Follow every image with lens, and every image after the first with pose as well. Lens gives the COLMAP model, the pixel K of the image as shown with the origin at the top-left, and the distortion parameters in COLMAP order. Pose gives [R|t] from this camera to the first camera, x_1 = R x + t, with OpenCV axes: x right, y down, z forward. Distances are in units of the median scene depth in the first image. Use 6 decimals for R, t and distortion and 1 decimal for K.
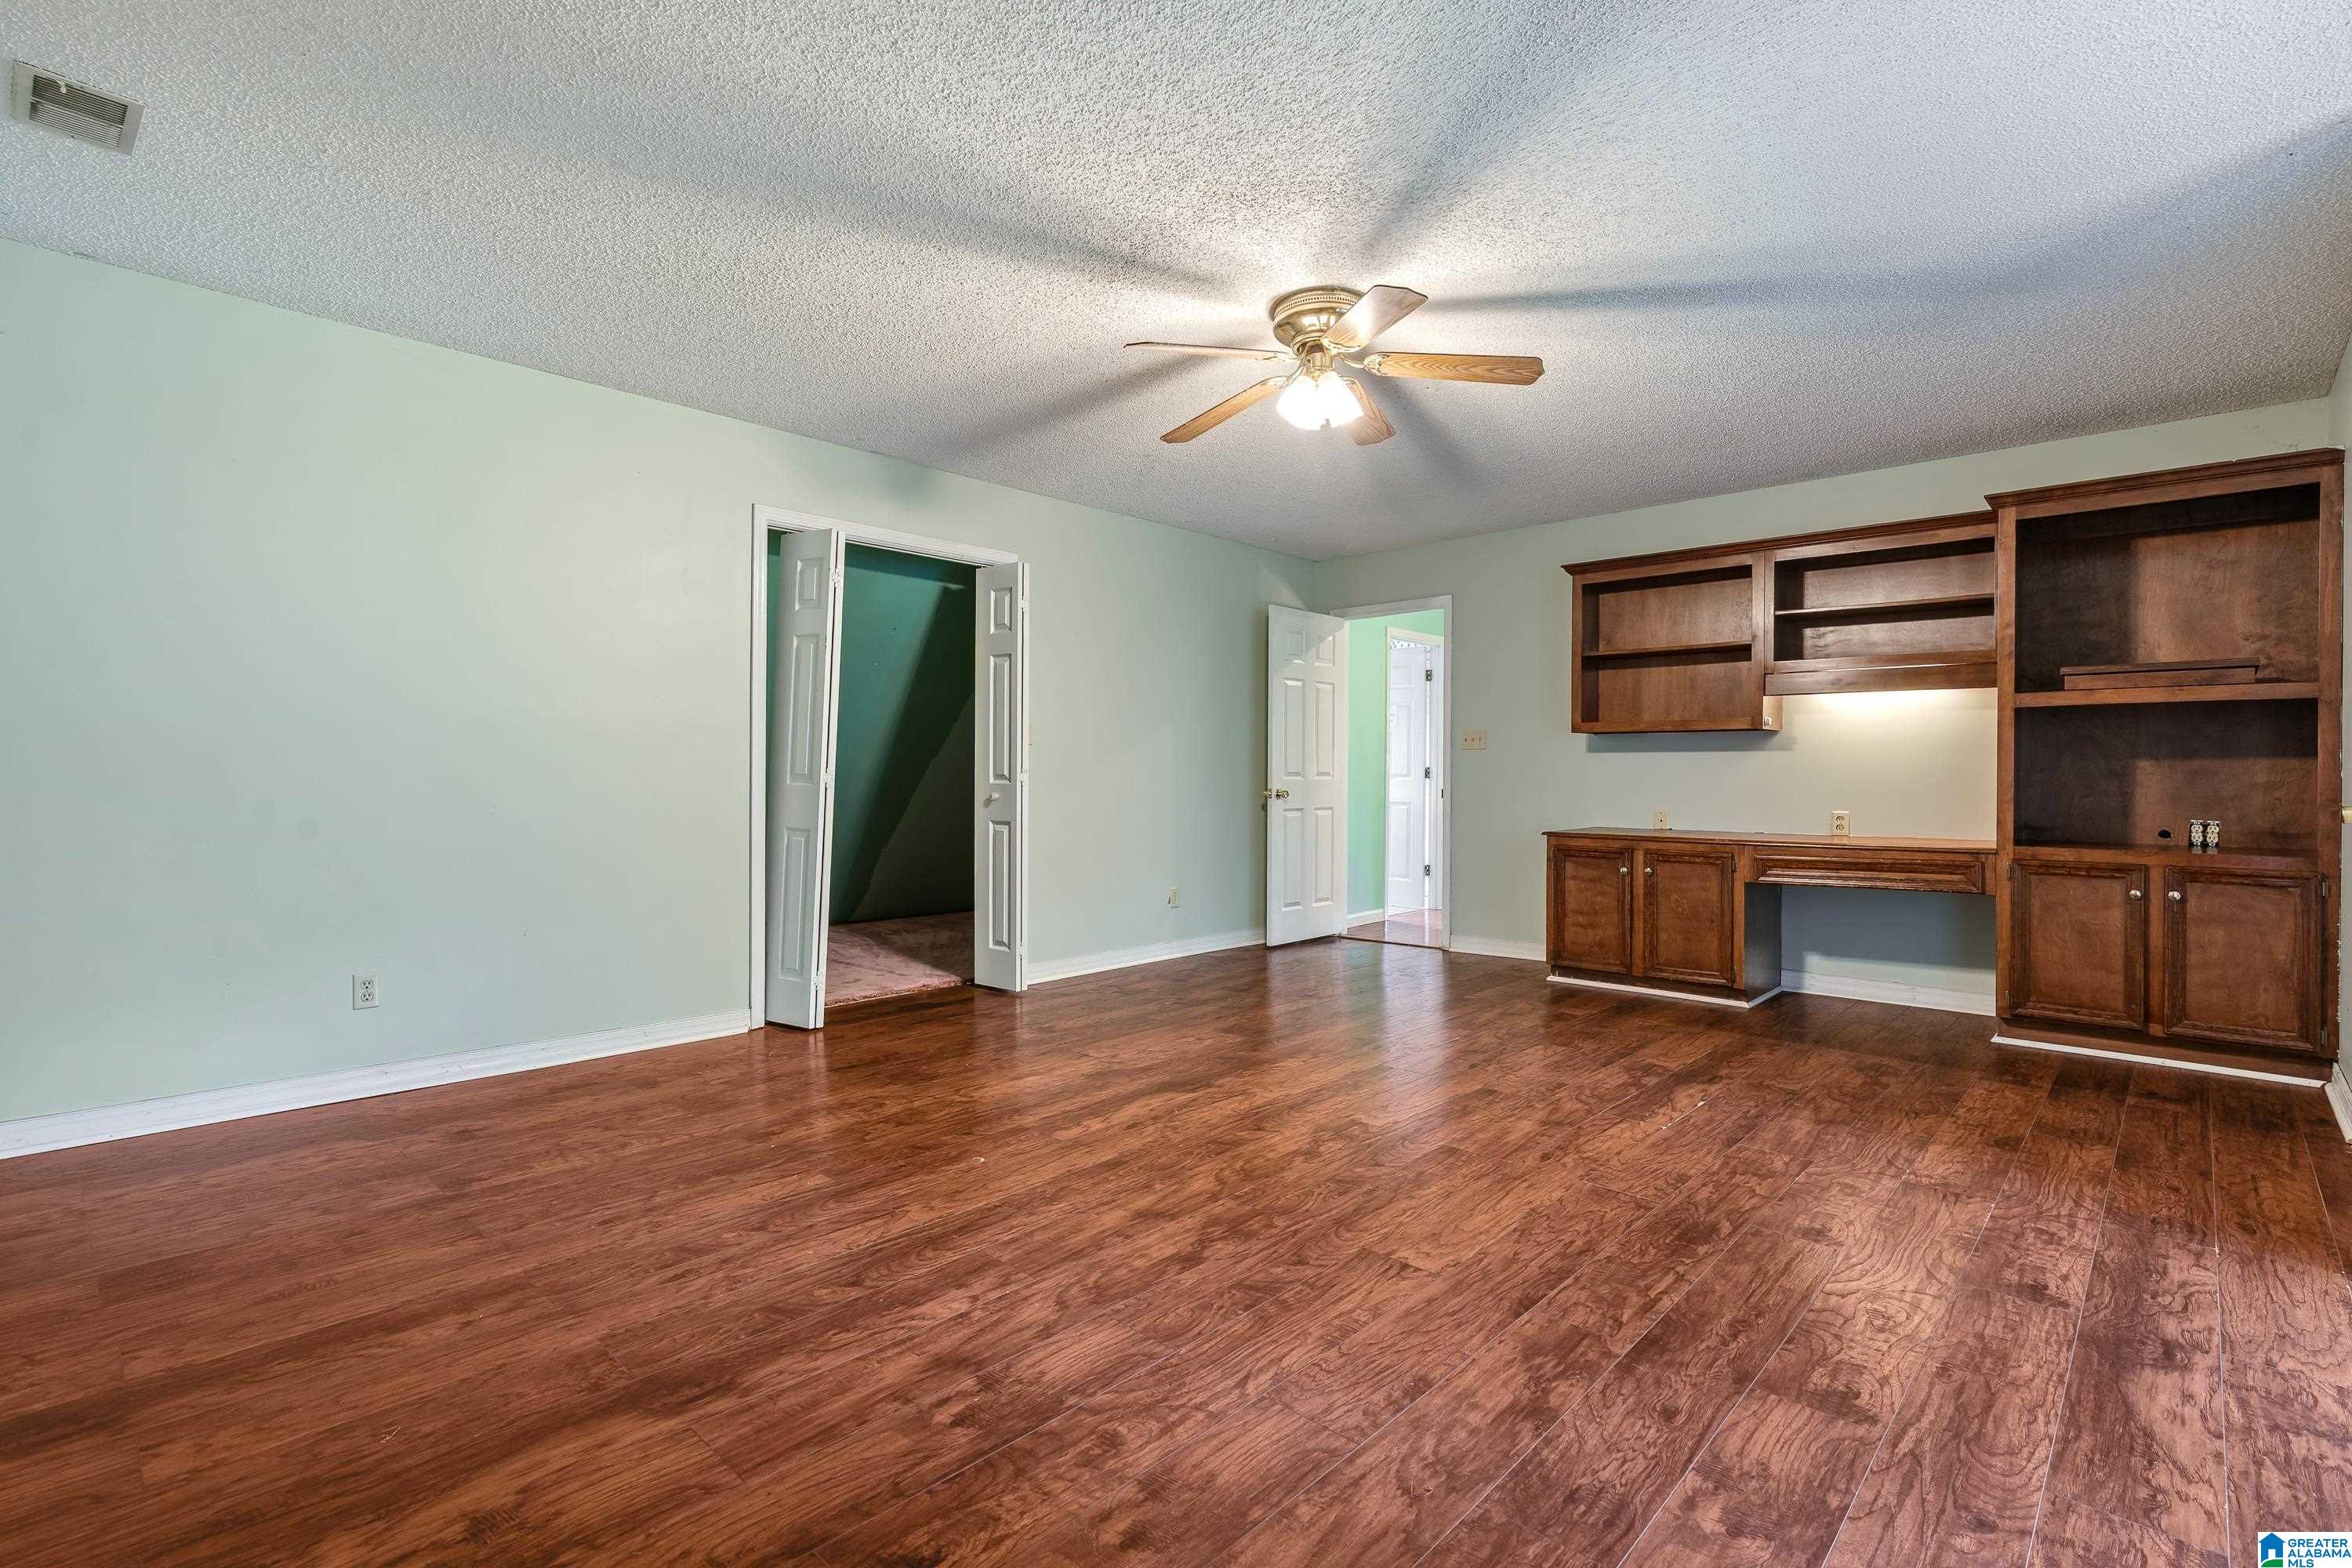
lens RADIAL K [[1066.8, 0, 1171.8], [0, 1066.8, 779.0], [0, 0, 1]] dist [-0.007079, 0.001673]
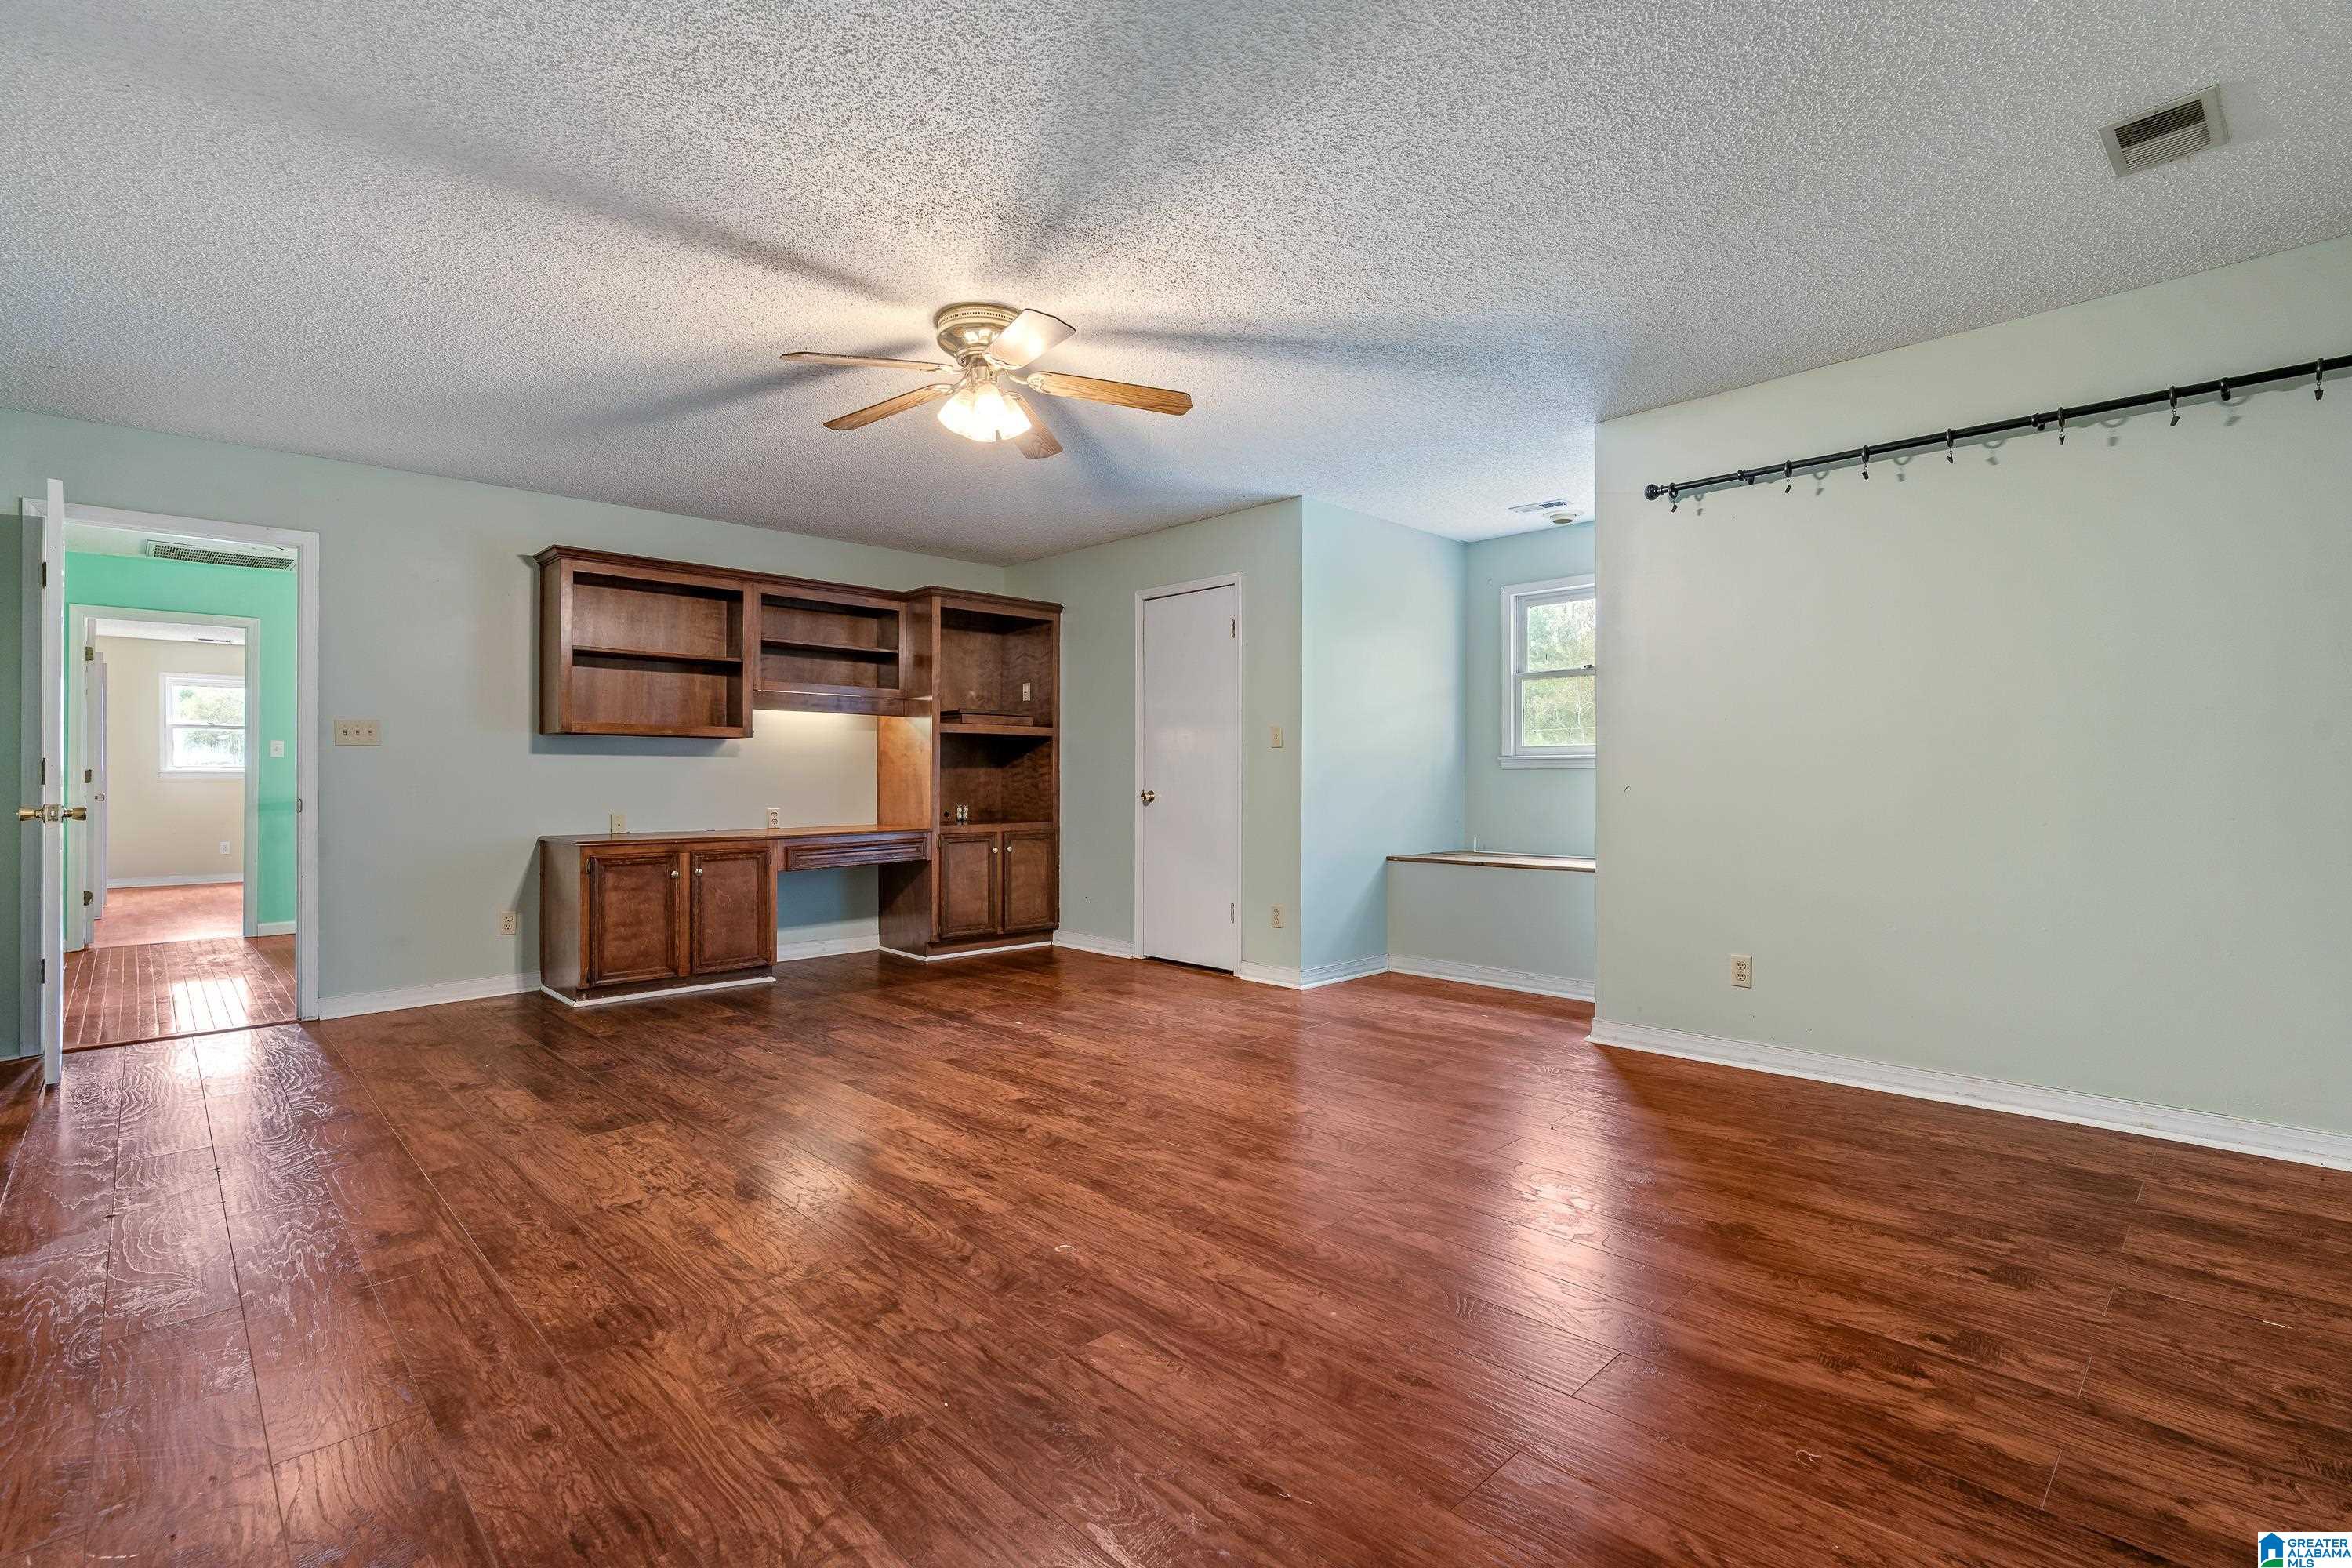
lens RADIAL K [[1066.8, 0, 1171.8], [0, 1066.8, 779.0], [0, 0, 1]] dist [-0.007079, 0.001673]
pose [[0.058284, -0.002265, 0.998297, -0.783289], [0.006085, 0.999980, 0.001913, -0.003133], [-0.998281, 0.005964, 0.058297, 0.684842]]
